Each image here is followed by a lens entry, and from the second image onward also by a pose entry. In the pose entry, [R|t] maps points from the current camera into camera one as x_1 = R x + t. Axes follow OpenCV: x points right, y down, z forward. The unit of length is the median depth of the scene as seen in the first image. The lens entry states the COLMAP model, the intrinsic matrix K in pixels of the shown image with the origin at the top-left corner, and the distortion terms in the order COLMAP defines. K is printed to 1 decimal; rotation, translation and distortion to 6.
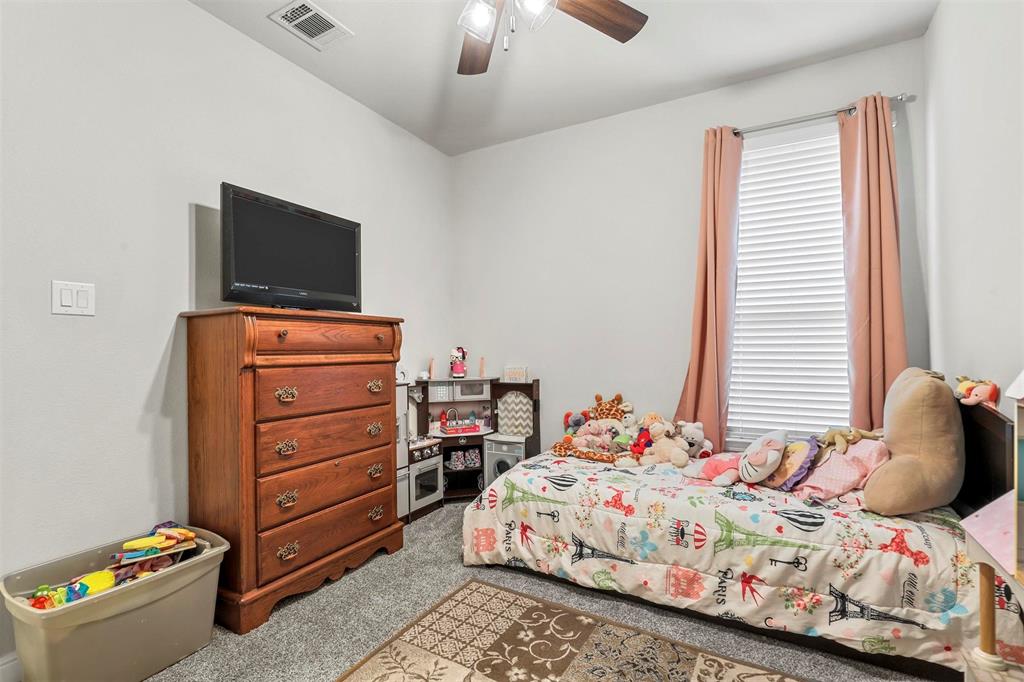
lens RADIAL K [[466.8, 0, 516.2], [0, 466.8, 345.6], [0, 0, 1]] dist [-0.000599, -0.000068]
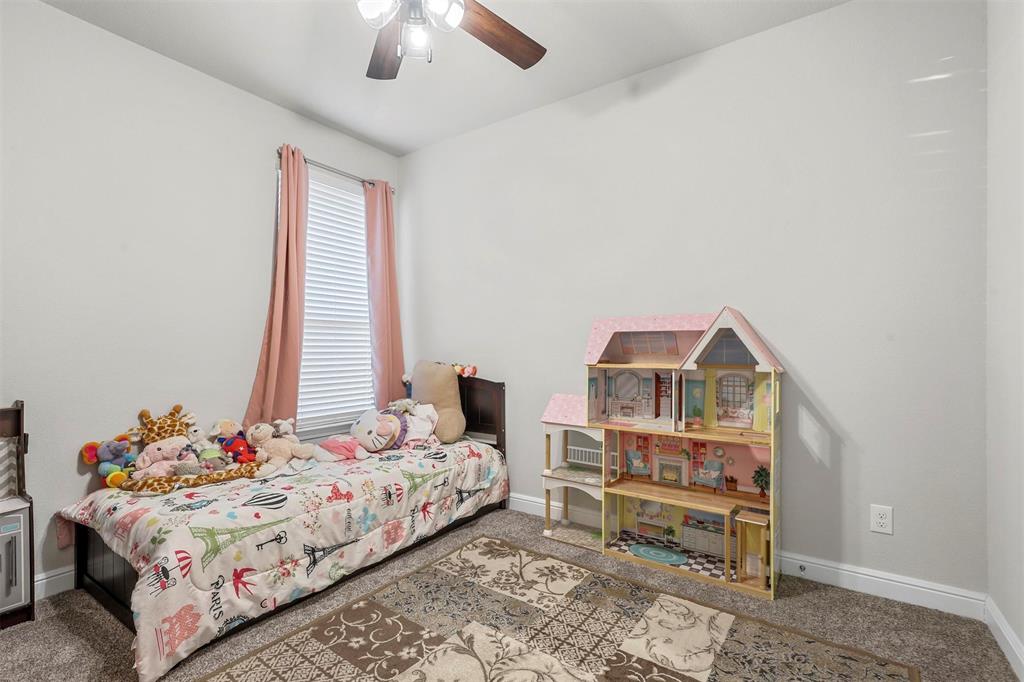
lens RADIAL K [[466.8, 0, 515.8], [0, 466.8, 342.9], [0, 0, 1]] dist [-0.000599, -0.000068]
pose [[0.088477, 0.017629, 0.995922, -0.799049], [-0.001081, 0.999844, -0.017602, 0.013471], [-0.996078, 0.000481, 0.088482, 0.504841]]
